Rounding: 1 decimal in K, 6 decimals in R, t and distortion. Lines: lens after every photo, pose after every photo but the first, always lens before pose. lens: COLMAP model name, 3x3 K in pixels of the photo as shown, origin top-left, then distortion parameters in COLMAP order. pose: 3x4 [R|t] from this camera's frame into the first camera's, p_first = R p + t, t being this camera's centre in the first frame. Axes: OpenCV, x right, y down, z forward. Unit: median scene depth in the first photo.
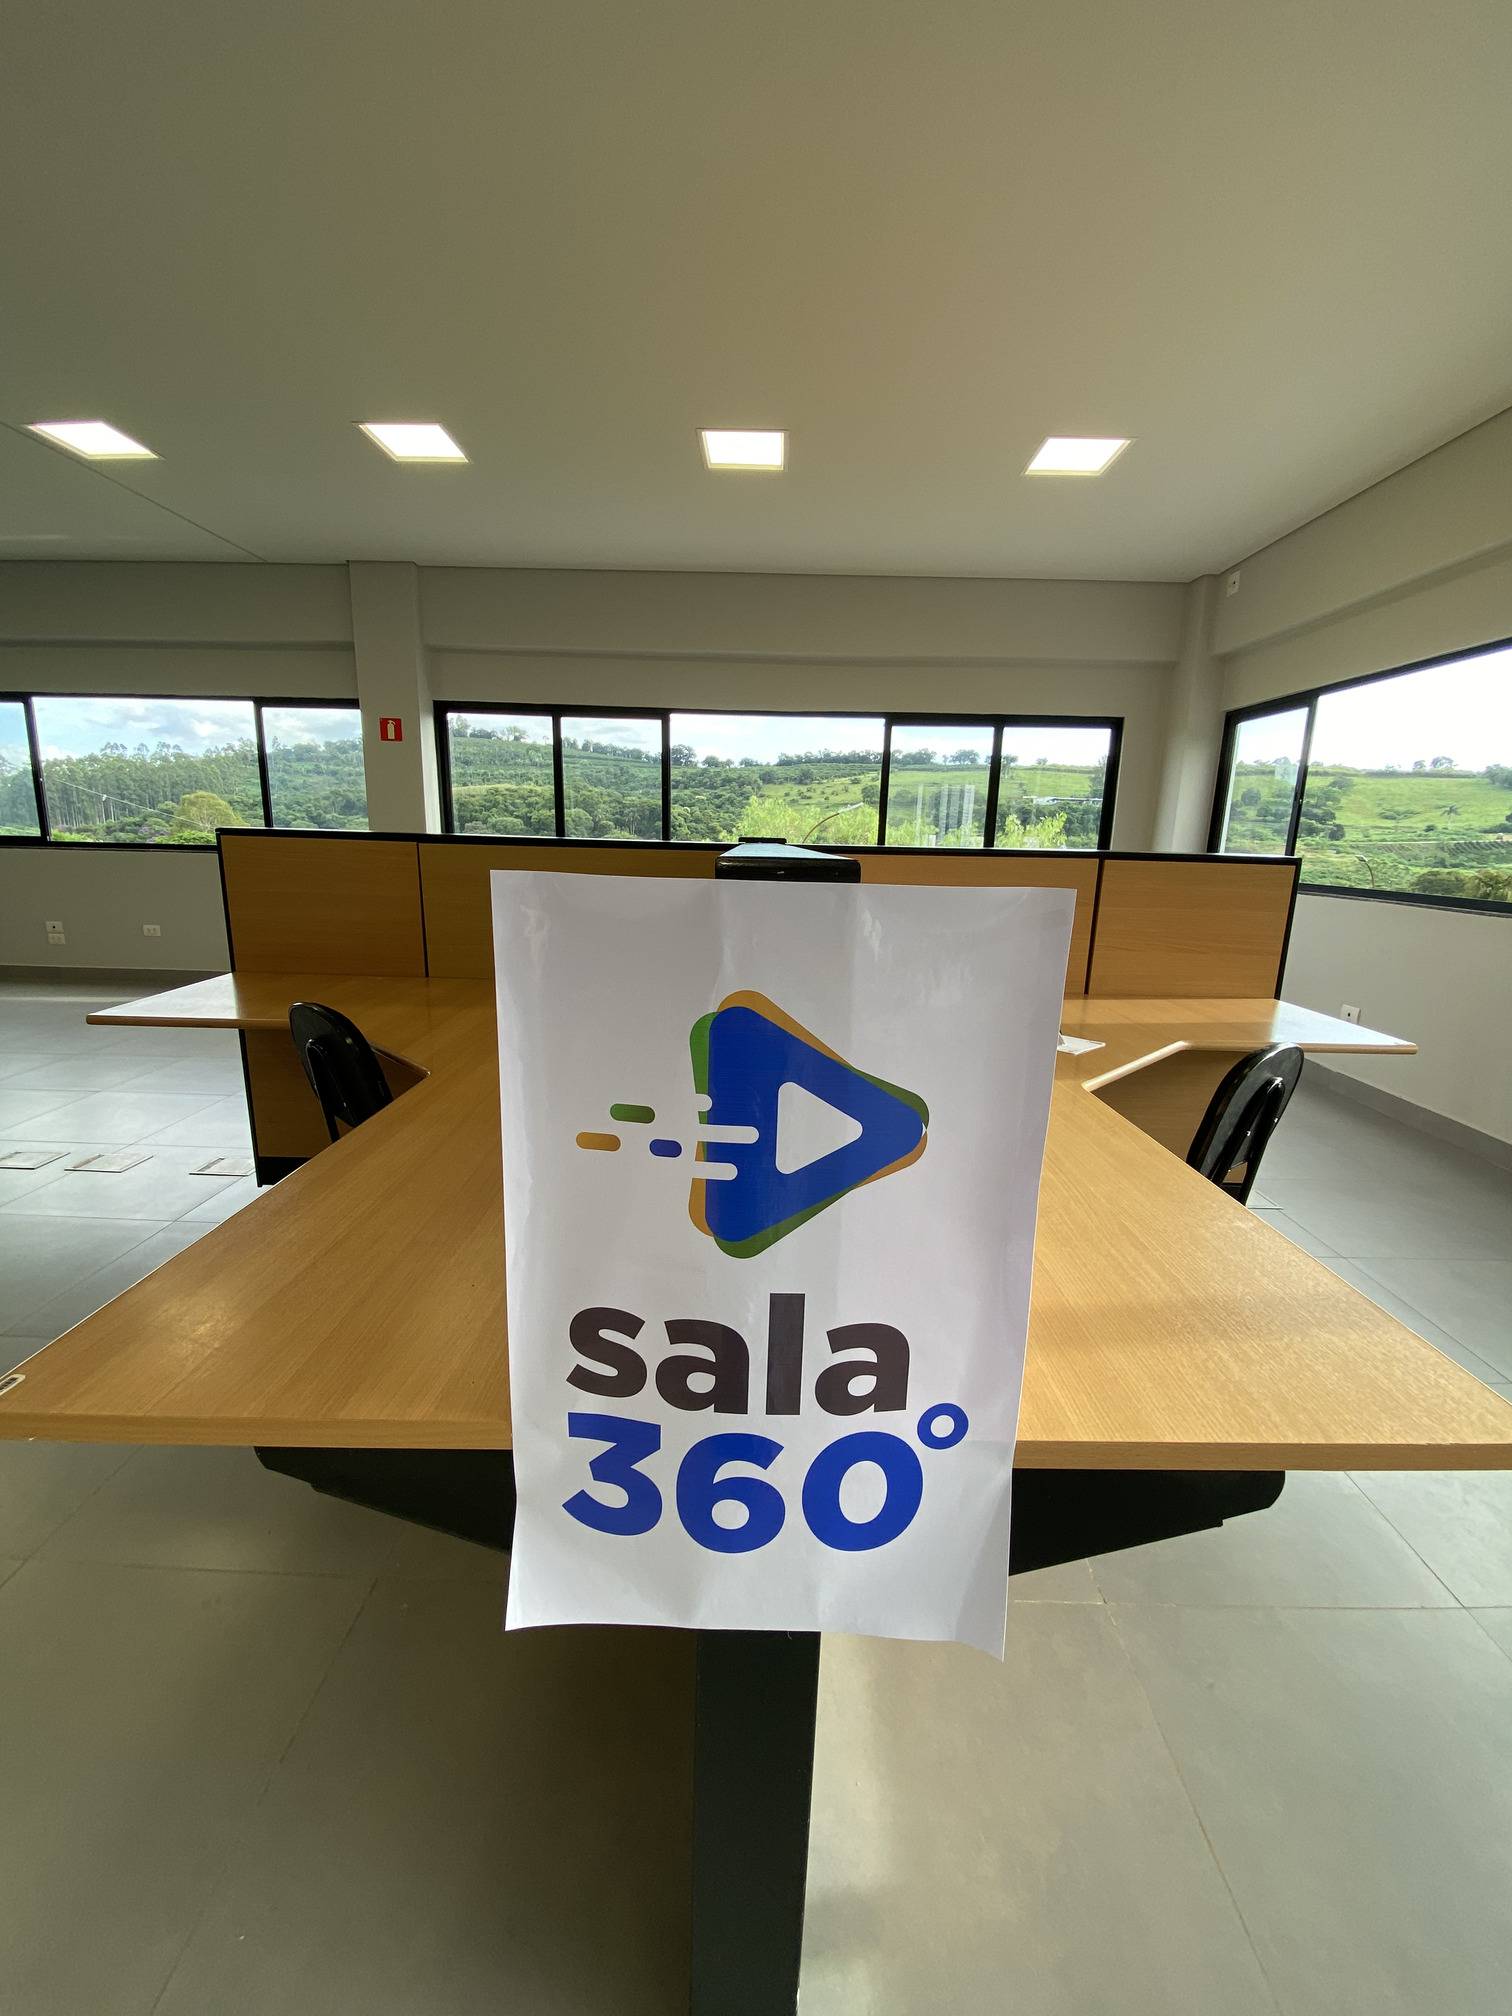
lens RADIAL K [[836.4, 0, 765.1], [0, 836.4, 1002.7], [0, 0, 1]] dist [0.019807, -0.018578]
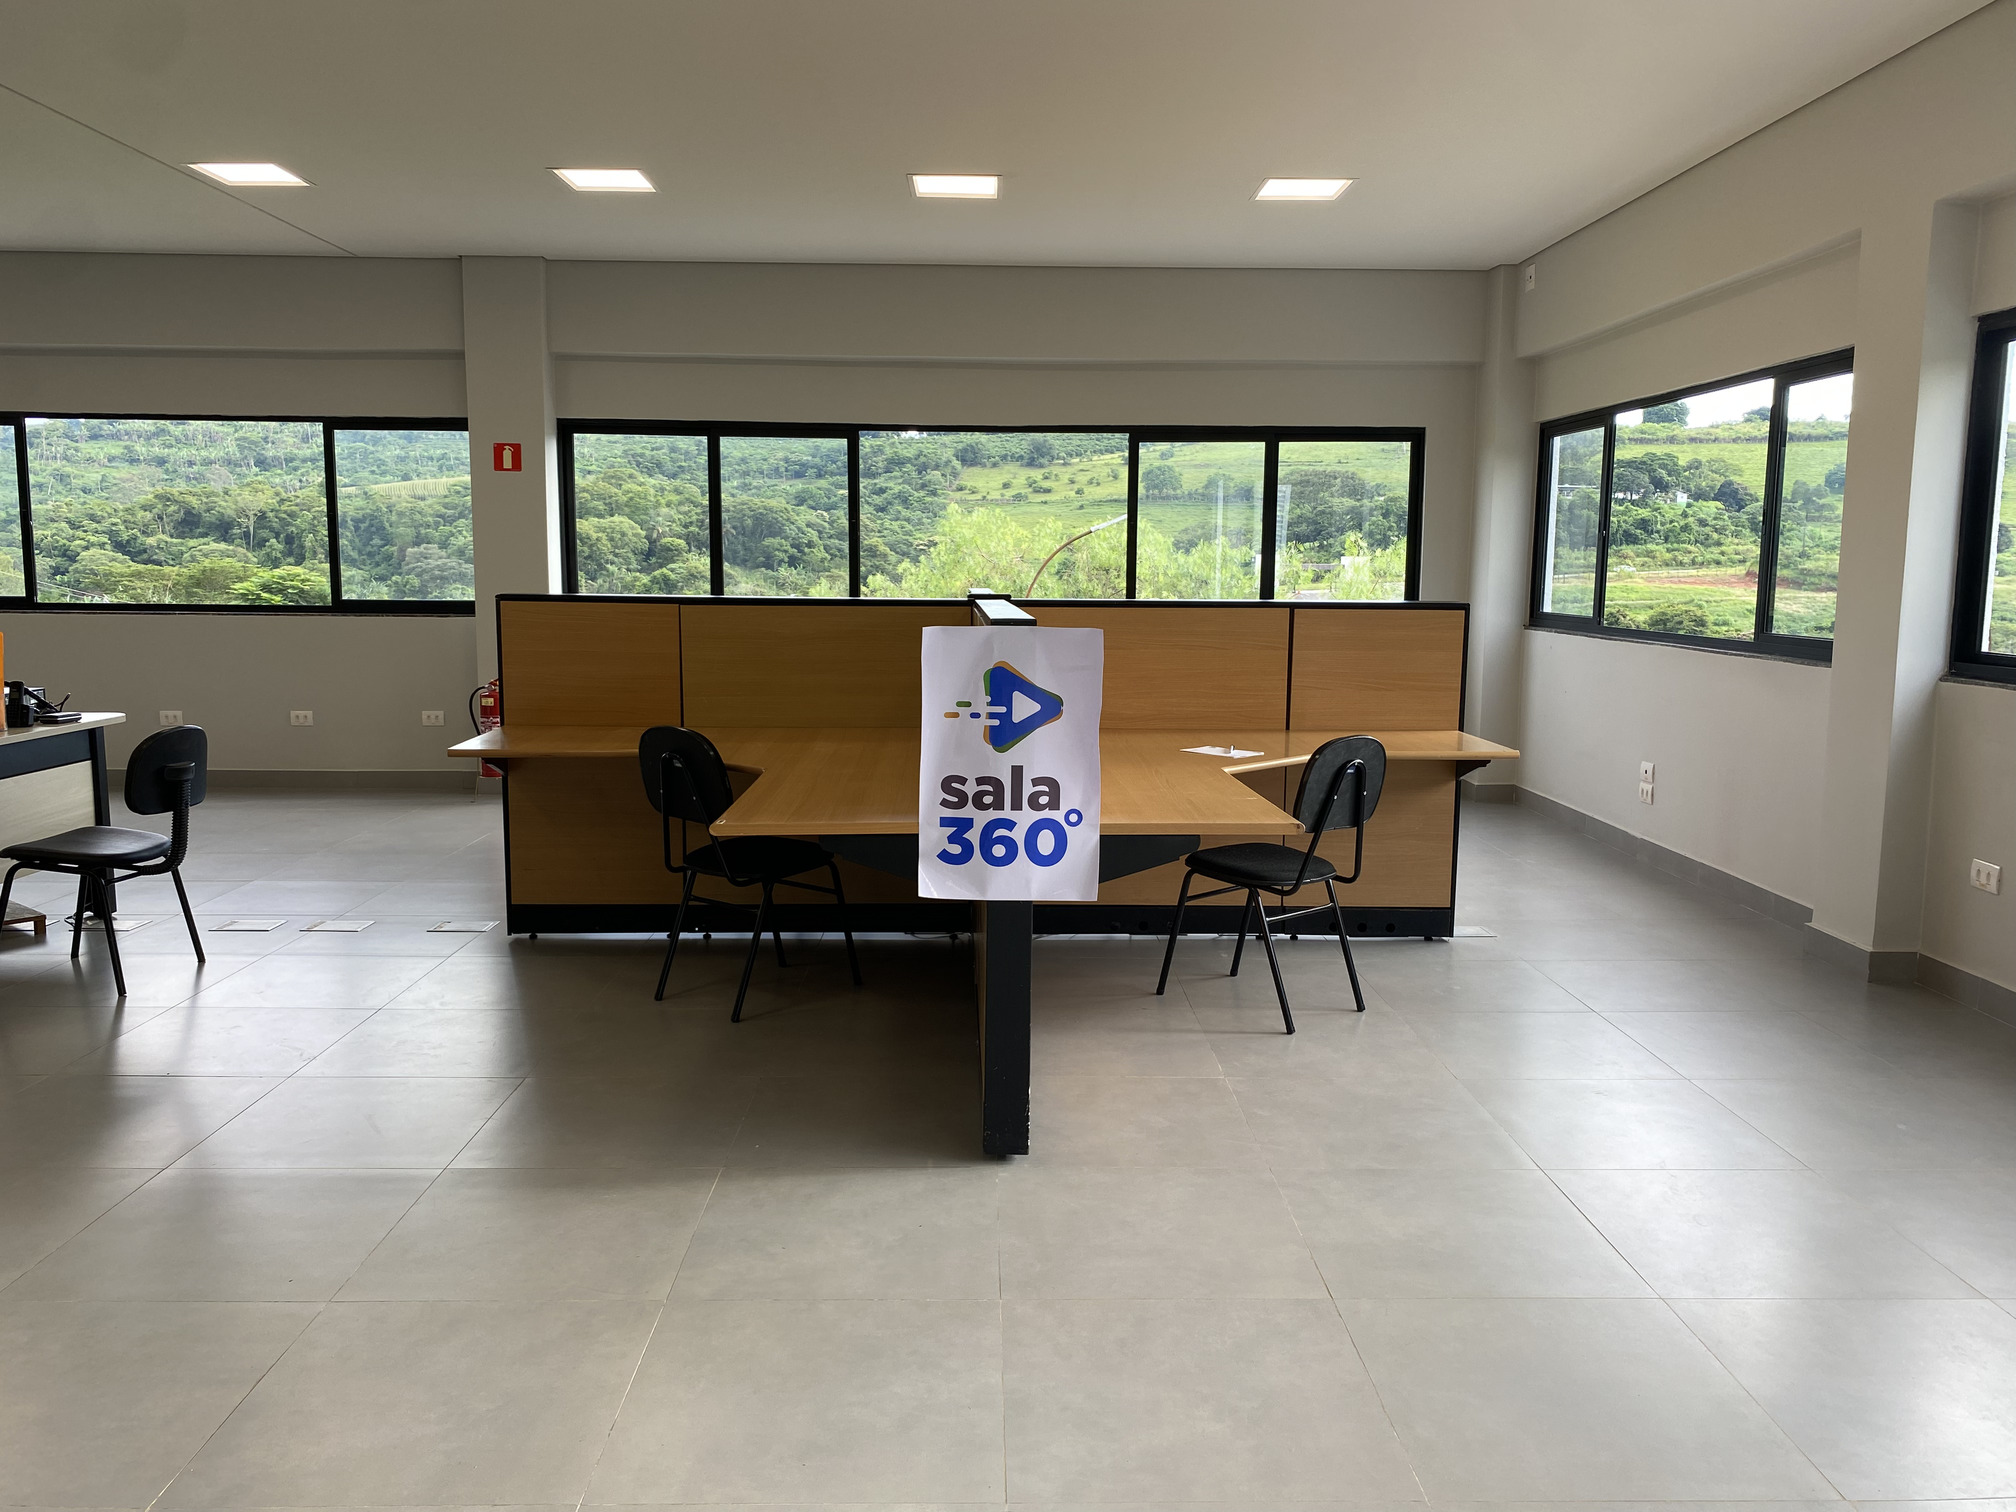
lens RADIAL K [[1569.7, 0, 1001.8], [0, 1569.7, 736.5], [0, 0, 1]] dist [0.074349, -0.090679]
pose [[0.999595, -0.020745, 0.019476, -0.018842], [0.022343, 0.996064, -0.085775, 0.102154], [-0.017620, 0.086176, 0.996124, -0.640889]]
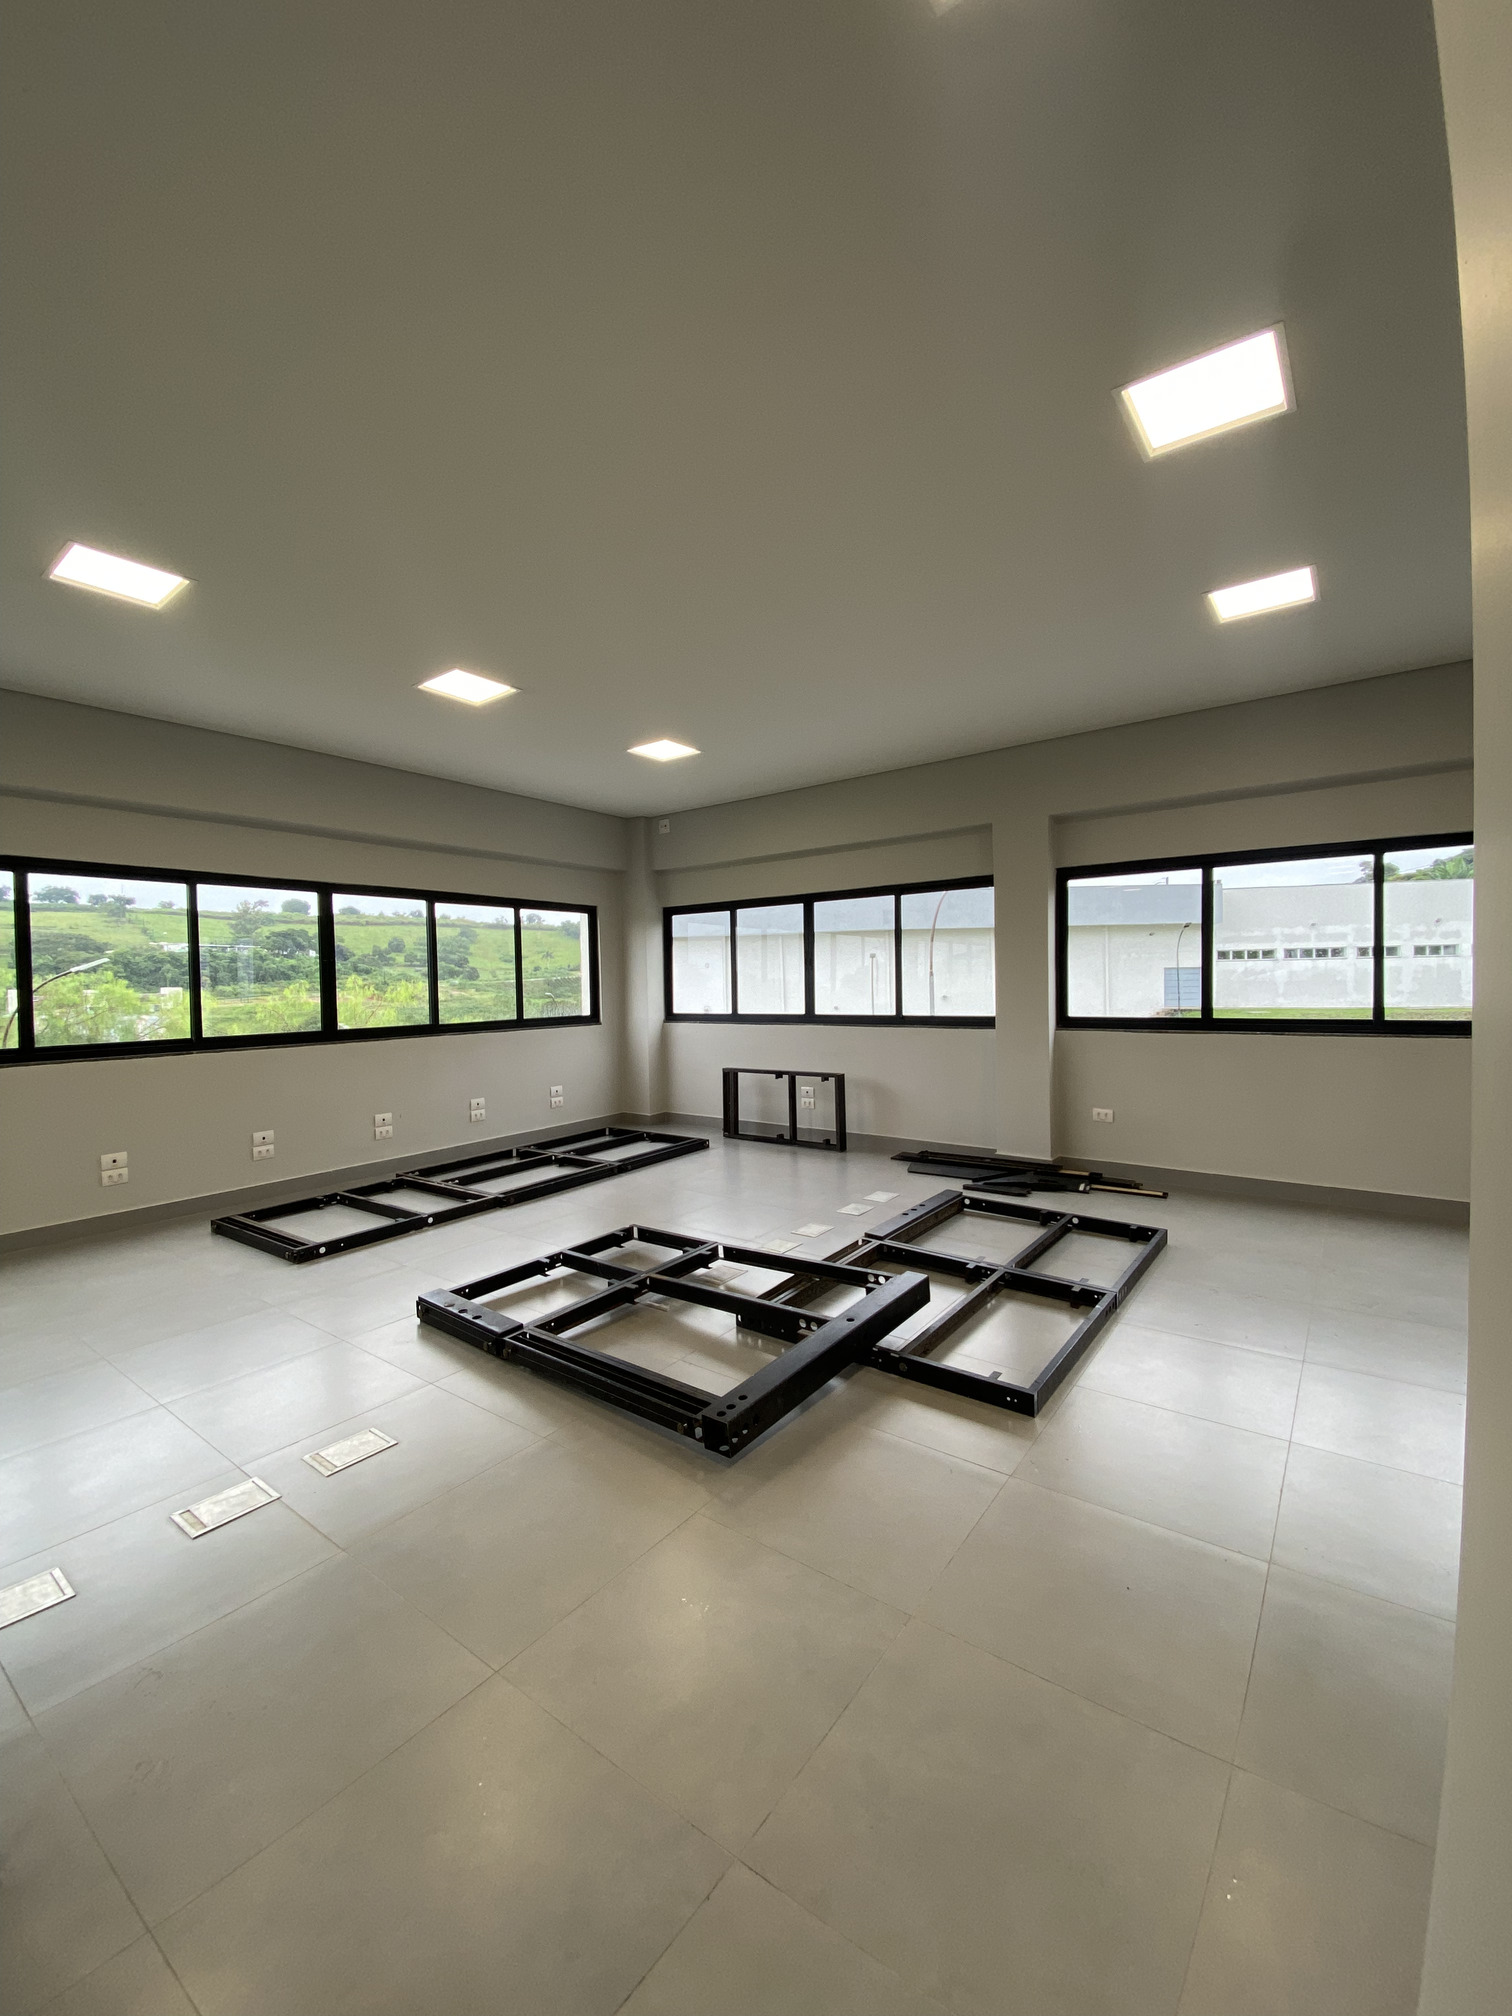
lens RADIAL K [[821.1, 0, 759.2], [0, 821.1, 1014.5], [0, 0, 1]] dist [0.057118, 0.000026]
pose [[0.592594, -0.070003, 0.802454, -0.646976], [0.192987, 0.979540, -0.057065, -0.061272], [-0.782041, 0.188680, 0.593979, 0.065200]]
